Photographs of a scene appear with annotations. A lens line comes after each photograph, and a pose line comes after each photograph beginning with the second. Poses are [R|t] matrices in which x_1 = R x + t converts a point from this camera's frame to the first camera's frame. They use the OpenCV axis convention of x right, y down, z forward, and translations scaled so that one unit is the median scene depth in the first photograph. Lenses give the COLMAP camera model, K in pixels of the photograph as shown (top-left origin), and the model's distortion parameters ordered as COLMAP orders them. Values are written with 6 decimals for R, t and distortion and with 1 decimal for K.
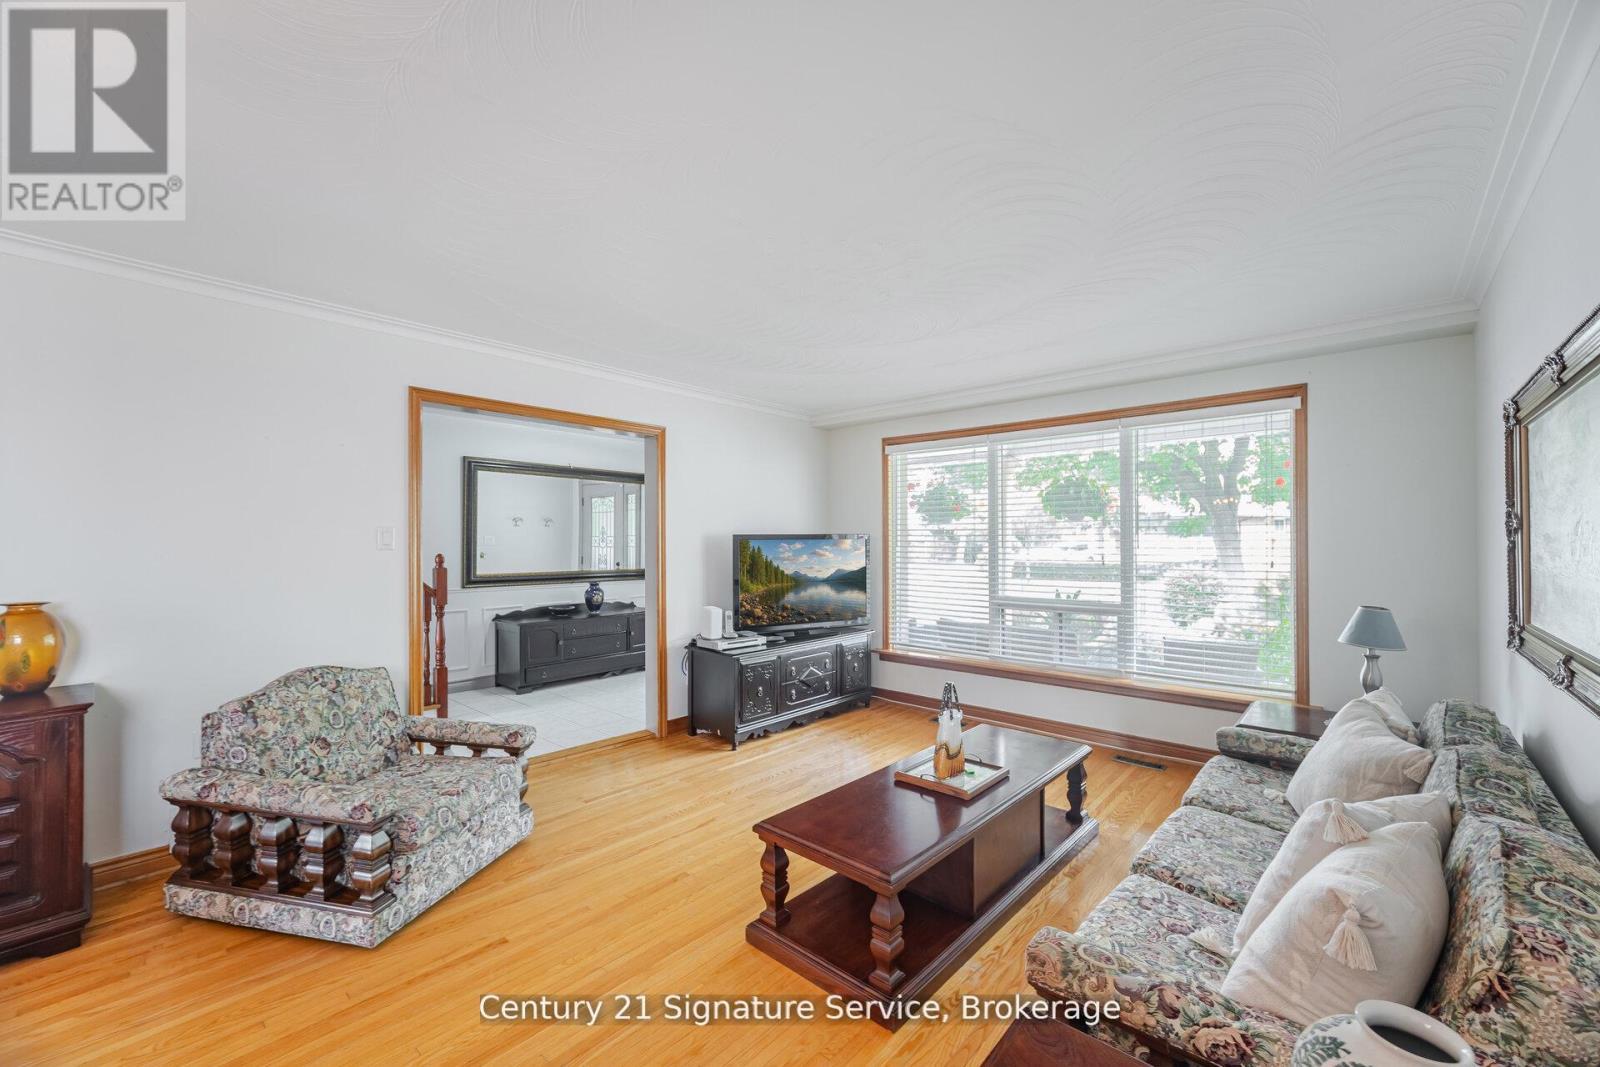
lens RADIAL K [[639.8, 0, 798.4], [0, 639.8, 536.6], [0, 0, 1]] dist [-0.007416, 0.000452]
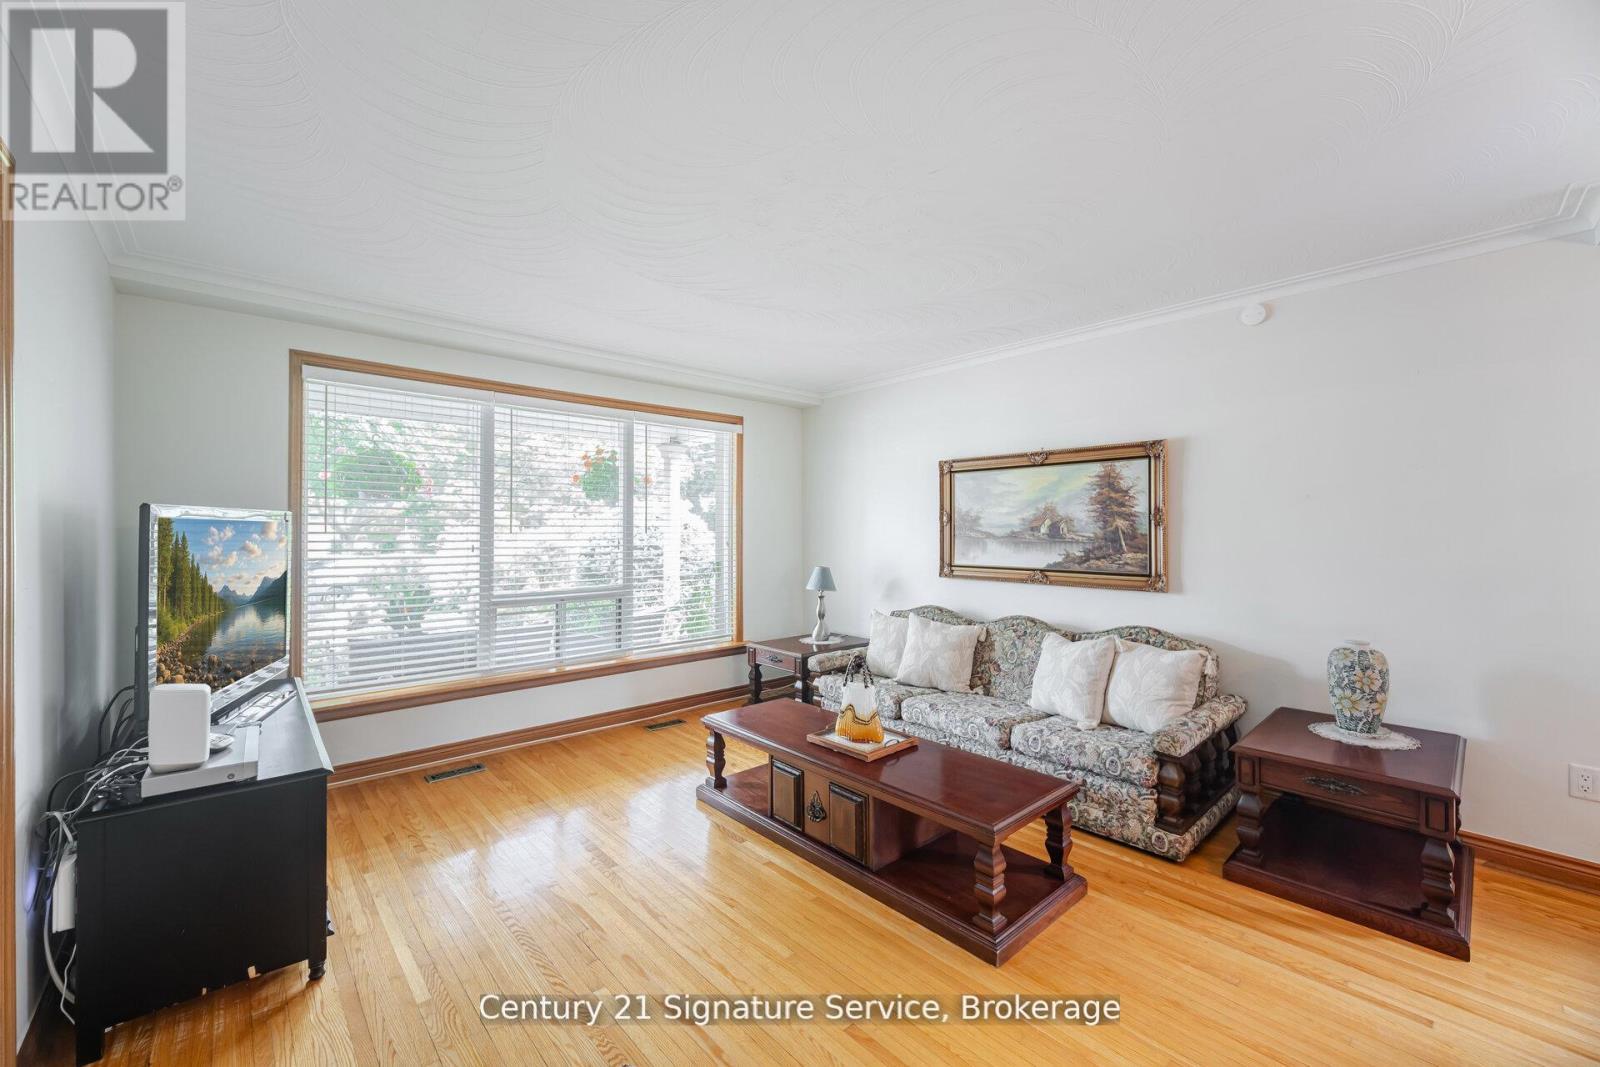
lens RADIAL K [[639.8, 0, 790.9], [0, 639.8, 526.2], [0, 0, 1]] dist [-0.007416, 0.000452]
pose [[0.104043, 0.006193, 0.994554, -0.417702], [-0.006873, 0.999961, -0.005508, 0.008507], [-0.994549, -0.006262, 0.104081, 0.498546]]
